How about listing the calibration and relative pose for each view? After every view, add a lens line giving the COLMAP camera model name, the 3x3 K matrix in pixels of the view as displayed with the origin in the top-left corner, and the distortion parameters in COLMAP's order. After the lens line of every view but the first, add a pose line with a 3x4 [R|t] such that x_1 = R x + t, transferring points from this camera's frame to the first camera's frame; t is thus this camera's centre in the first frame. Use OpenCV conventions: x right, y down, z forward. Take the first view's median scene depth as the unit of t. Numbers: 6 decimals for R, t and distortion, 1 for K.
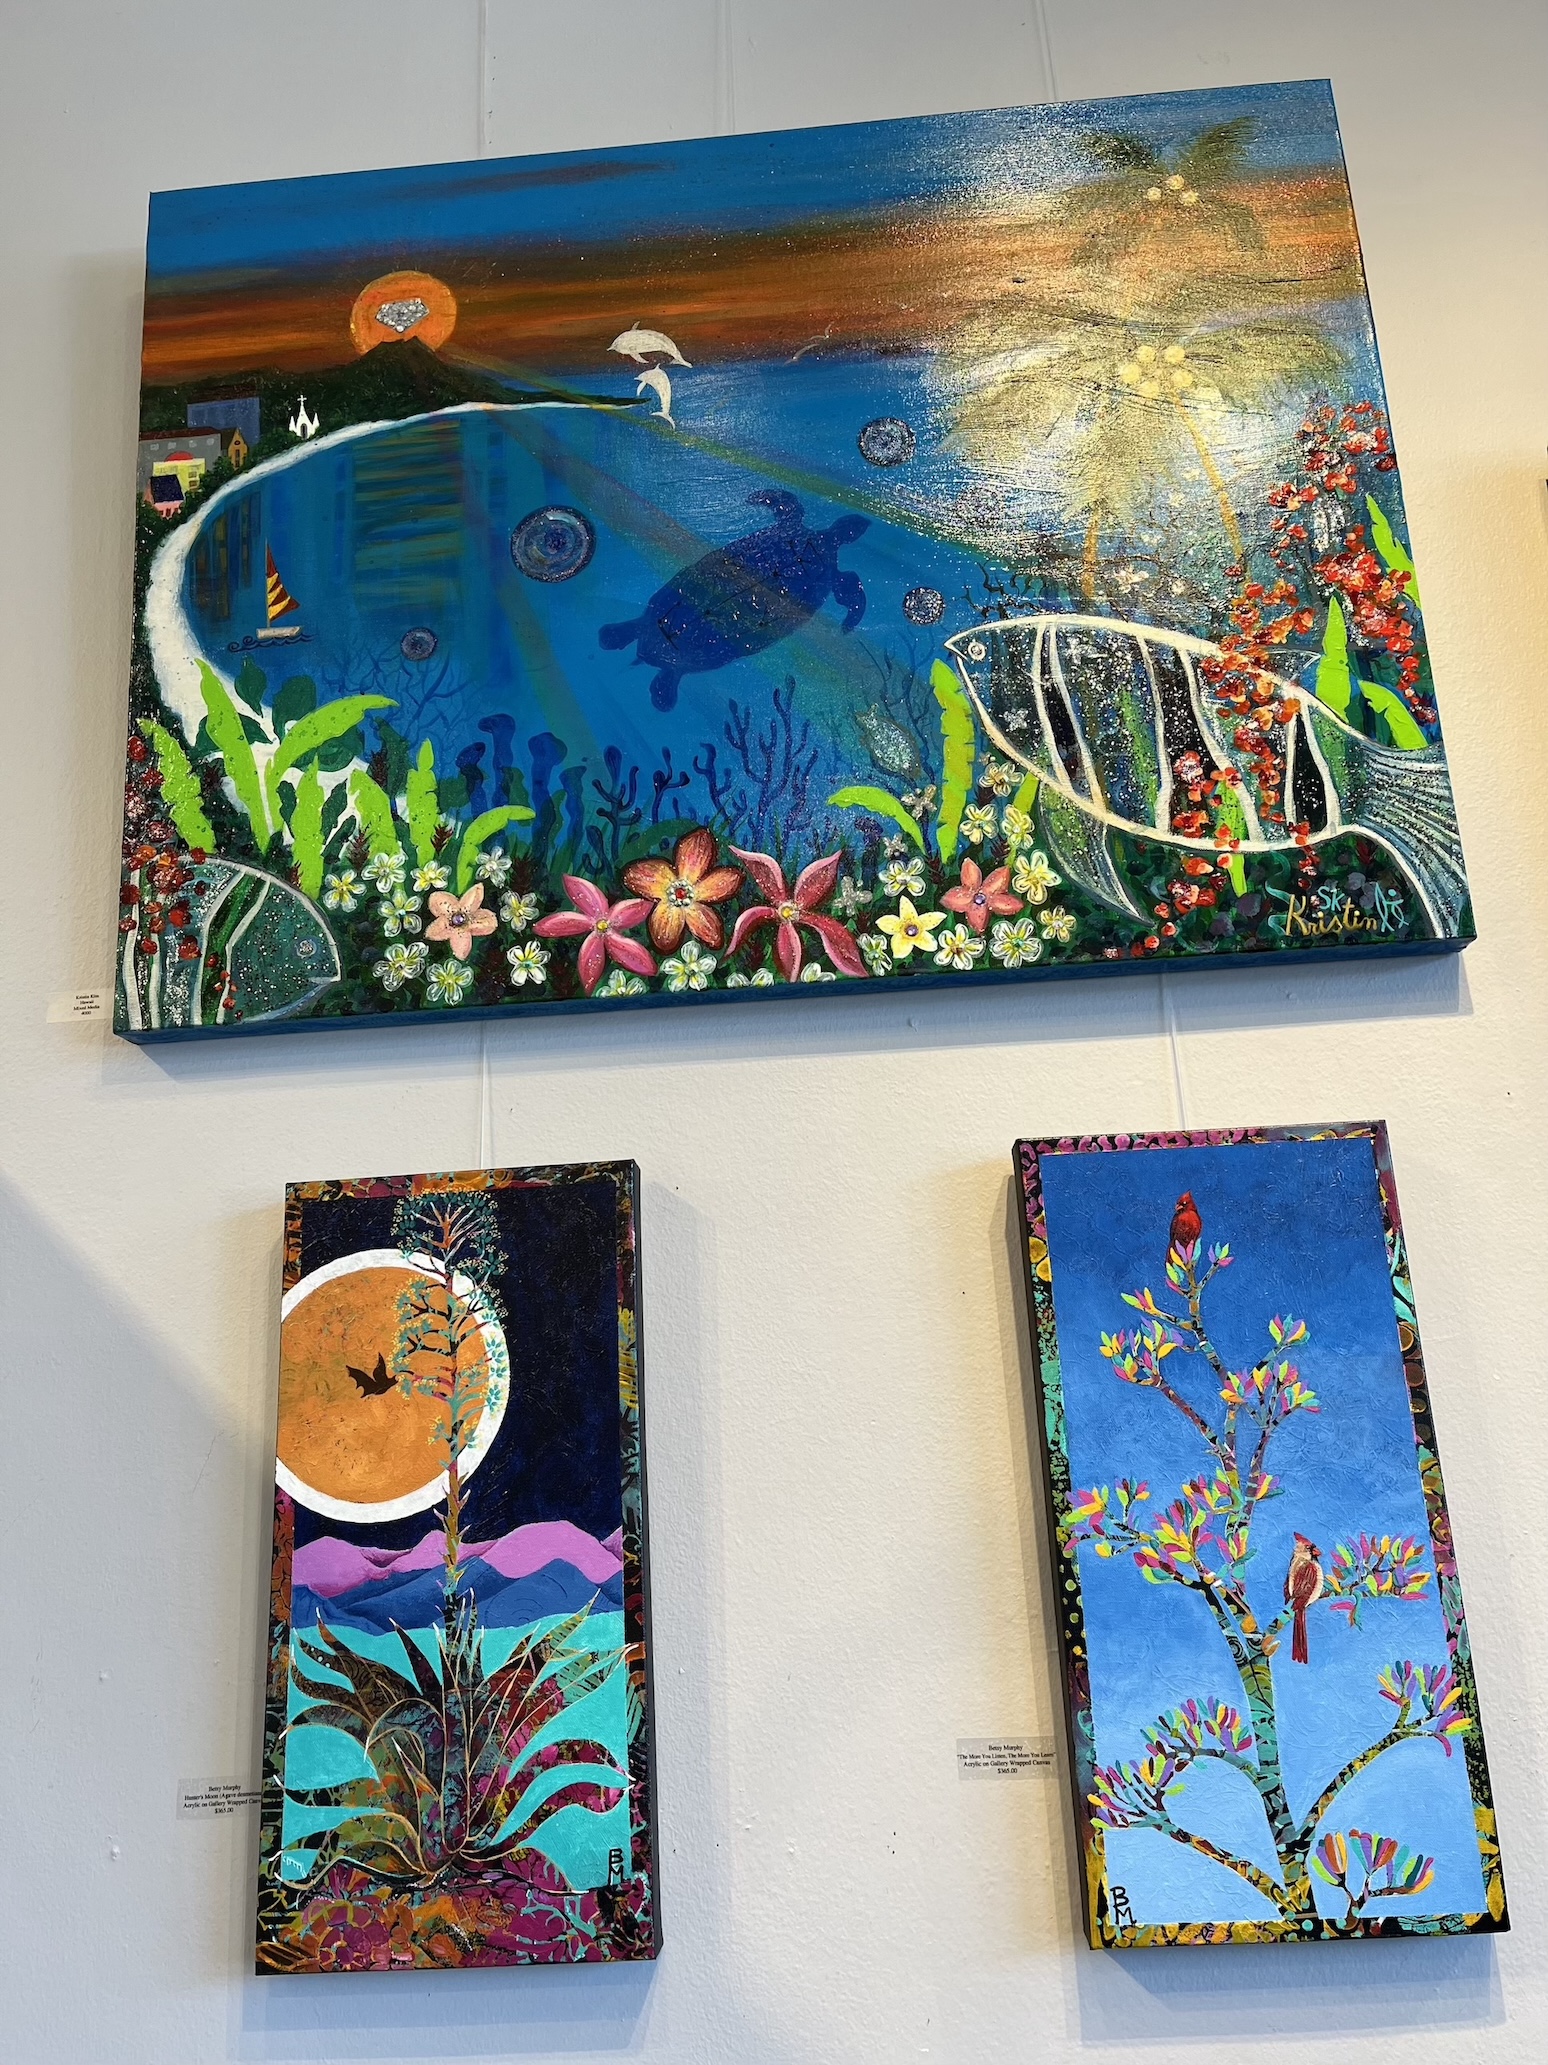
lens RADIAL K [[1550.0, 0, 776.4], [0, 1550.0, 1045.7], [0, 0, 1]] dist [0.057819, -0.065328]
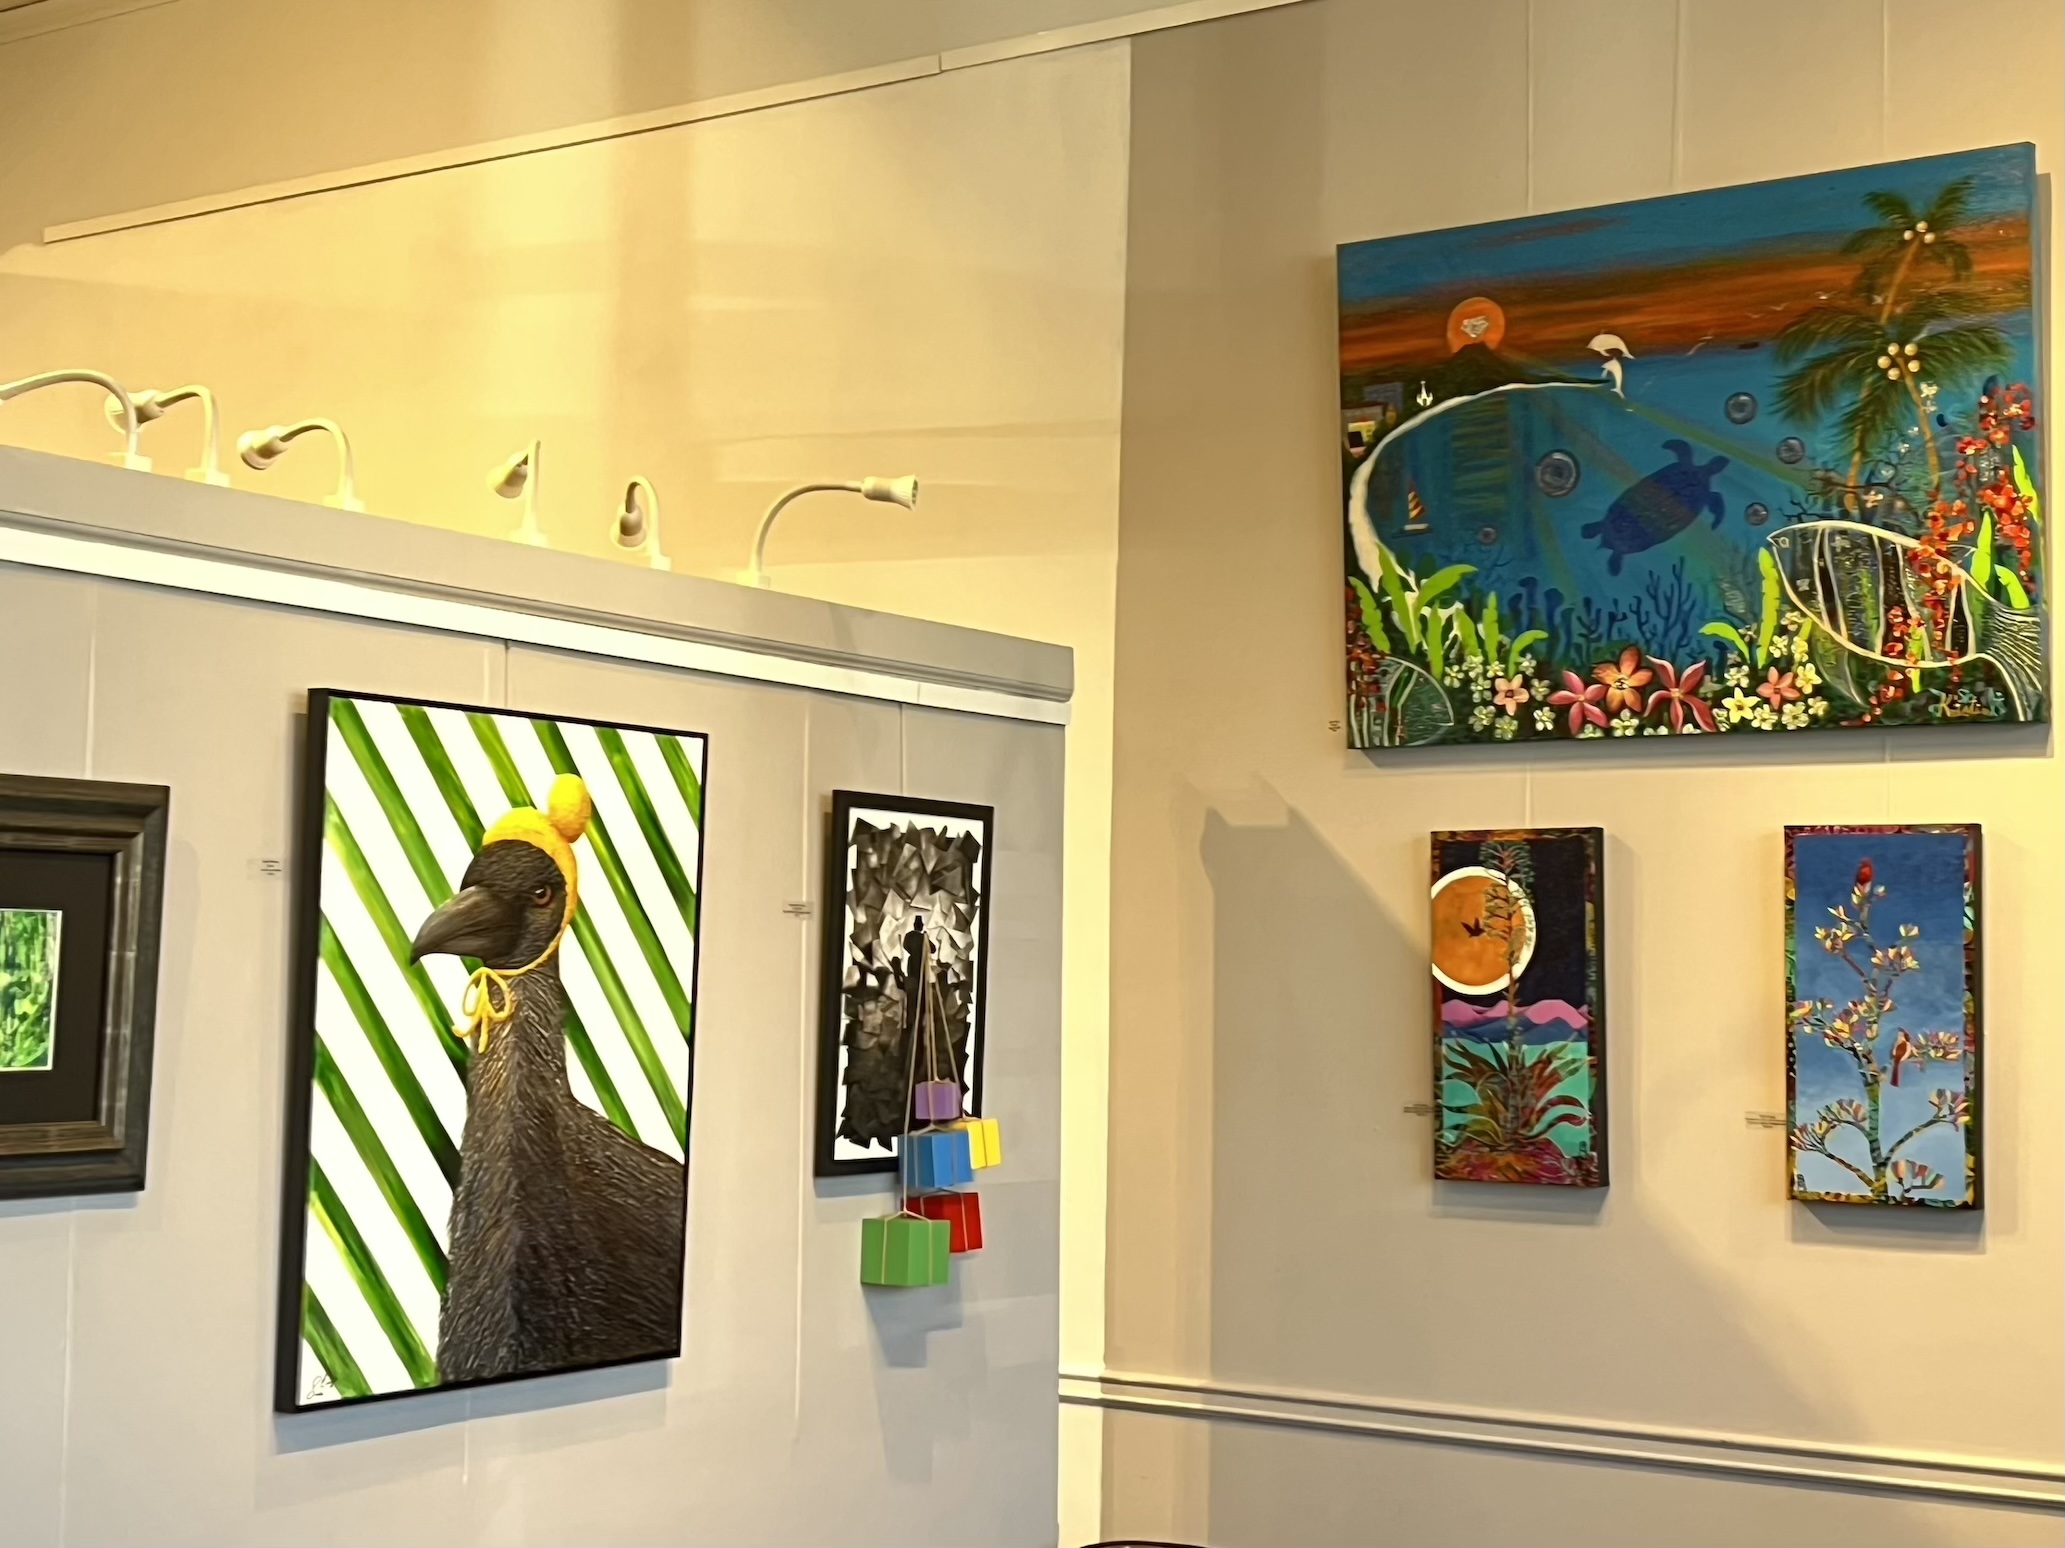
lens RADIAL K [[3028.2, 0, 1004.2], [0, 3028.2, 792.1], [0, 0, 1]] dist [0.216277, -0.776386]
pose [[0.862686, 0.025187, -0.505112, 1.151759], [0.096128, 0.972385, 0.212665, -0.819398], [0.496519, -0.232019, 0.836442, -2.462229]]
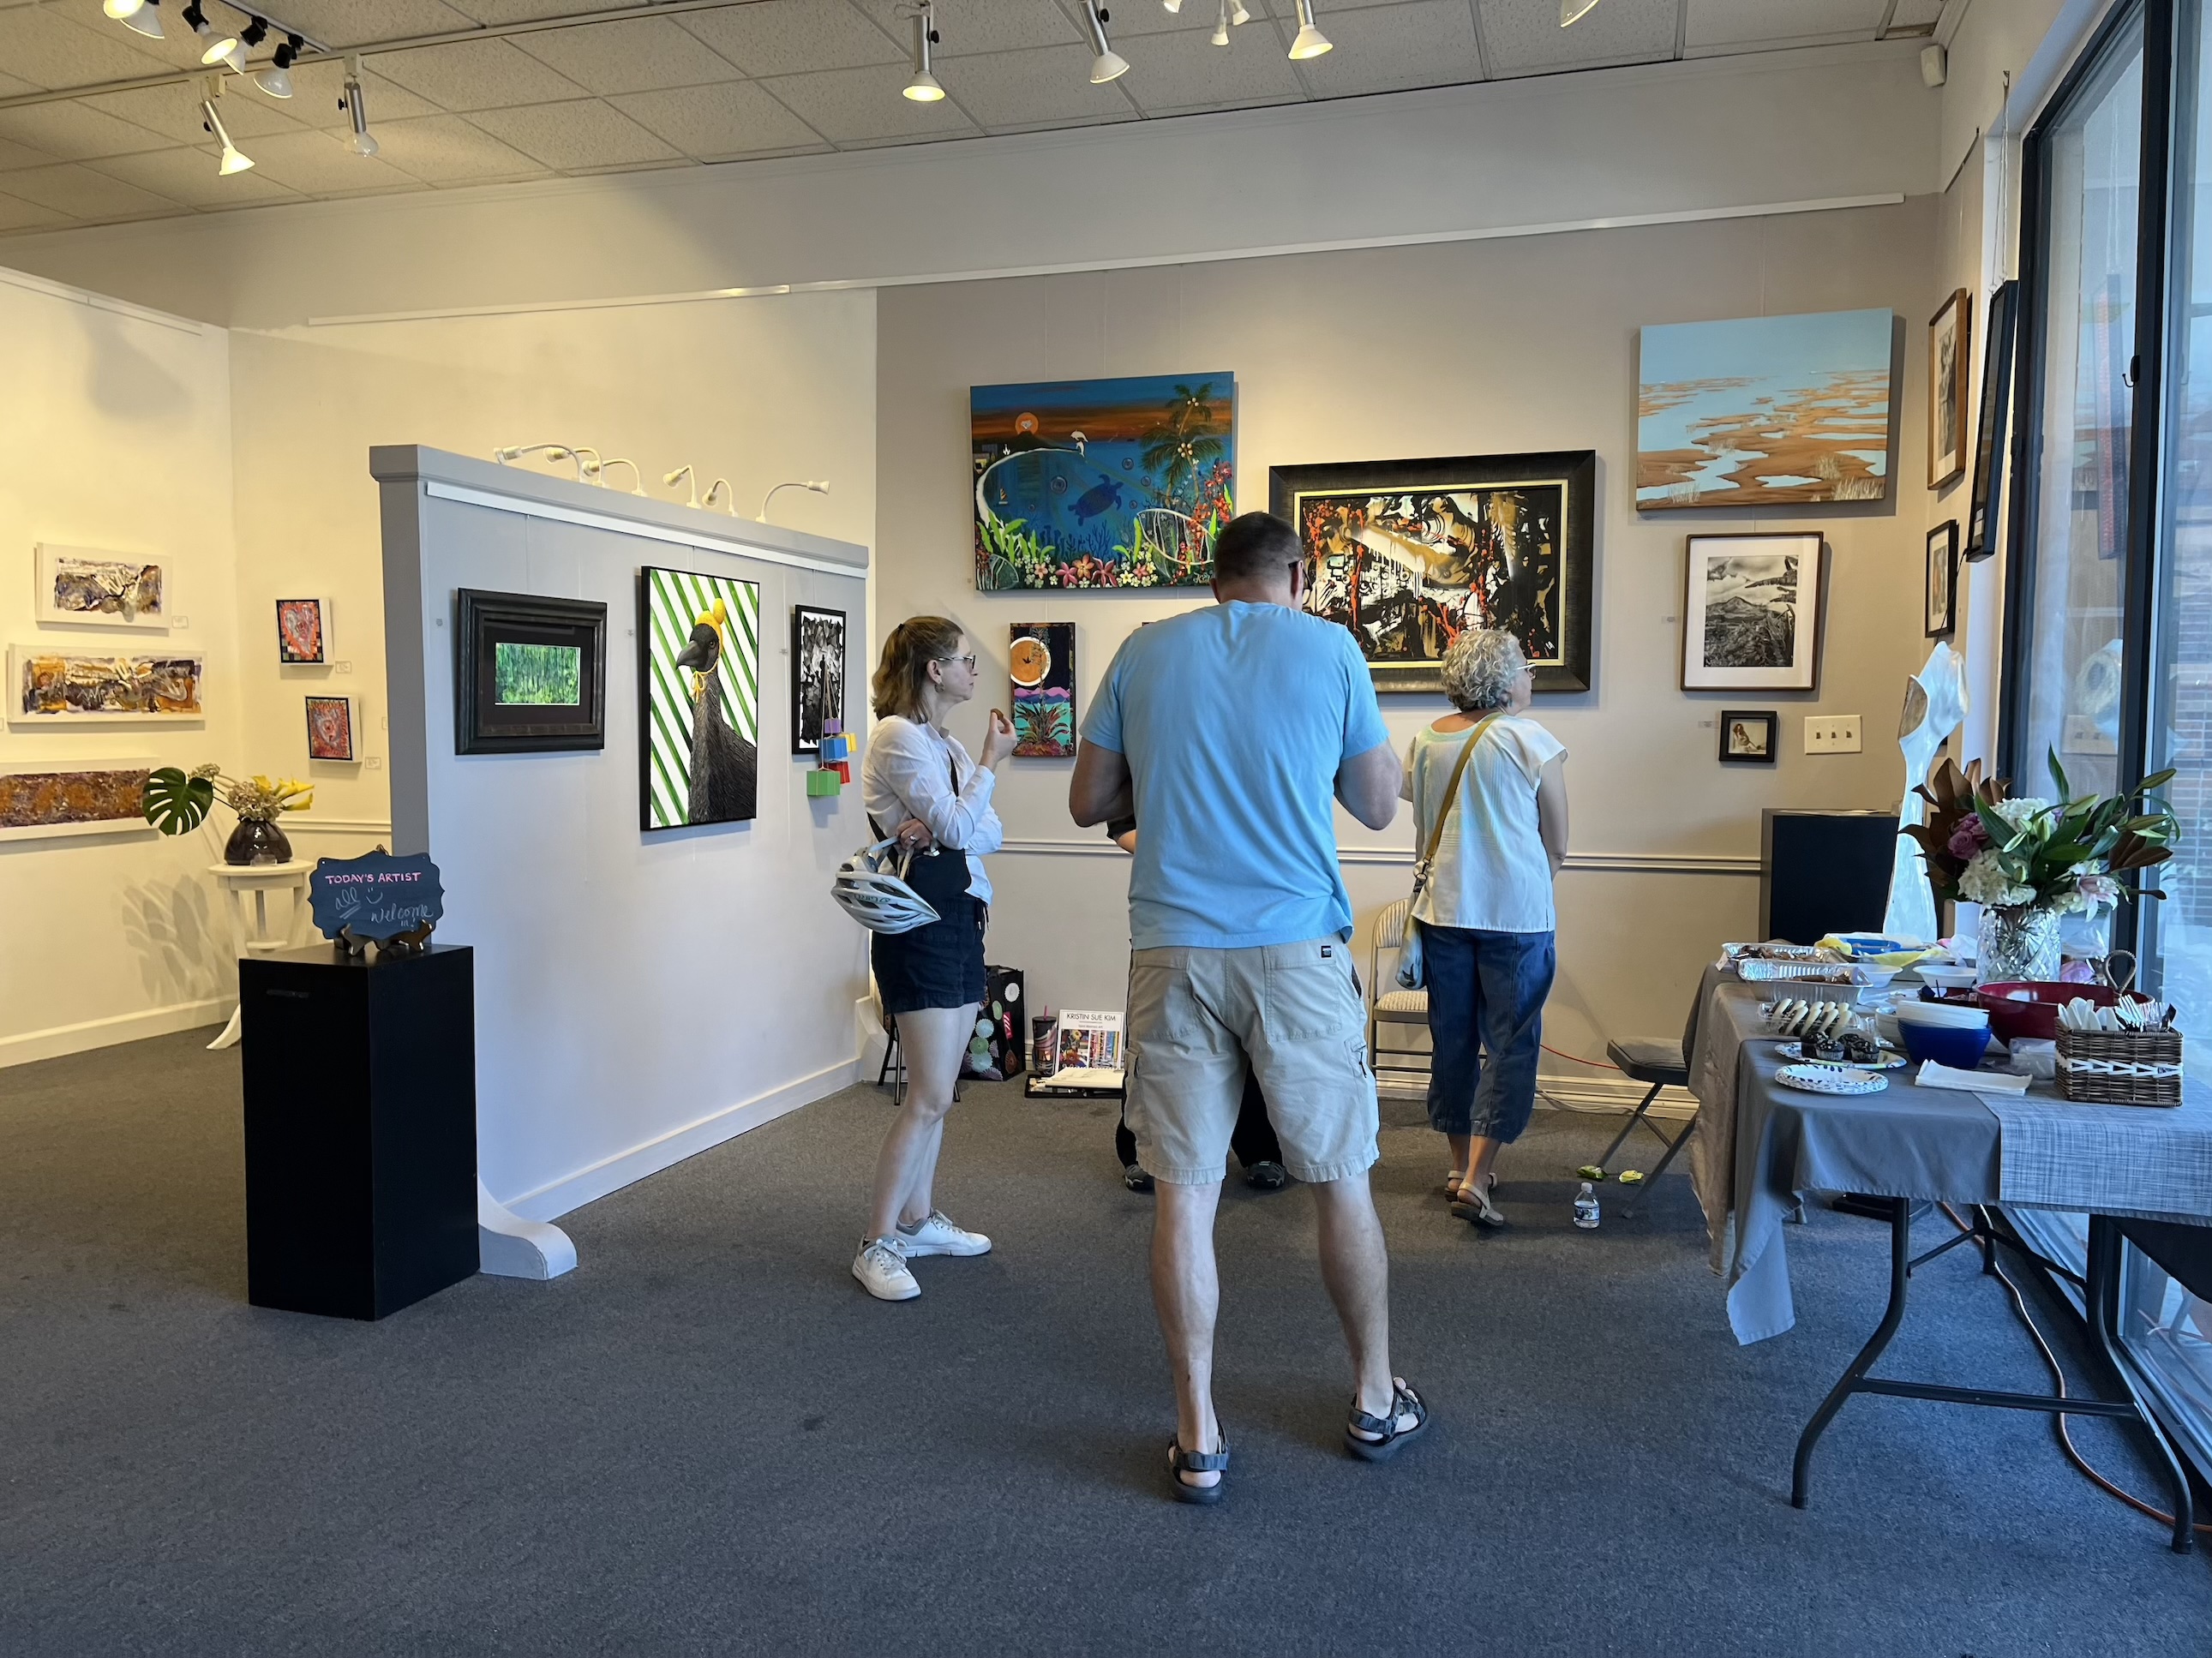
lens RADIAL K [[1675.2, 0, 1102.7], [0, 1675.2, 835.8], [0, 0, 1]] dist [0.128770, -0.153573]
pose [[0.971370, 0.068508, -0.227479, 1.278039], [0.019638, 0.931088, 0.364265, -1.251258], [0.236758, -0.358303, 0.903086, -4.138754]]
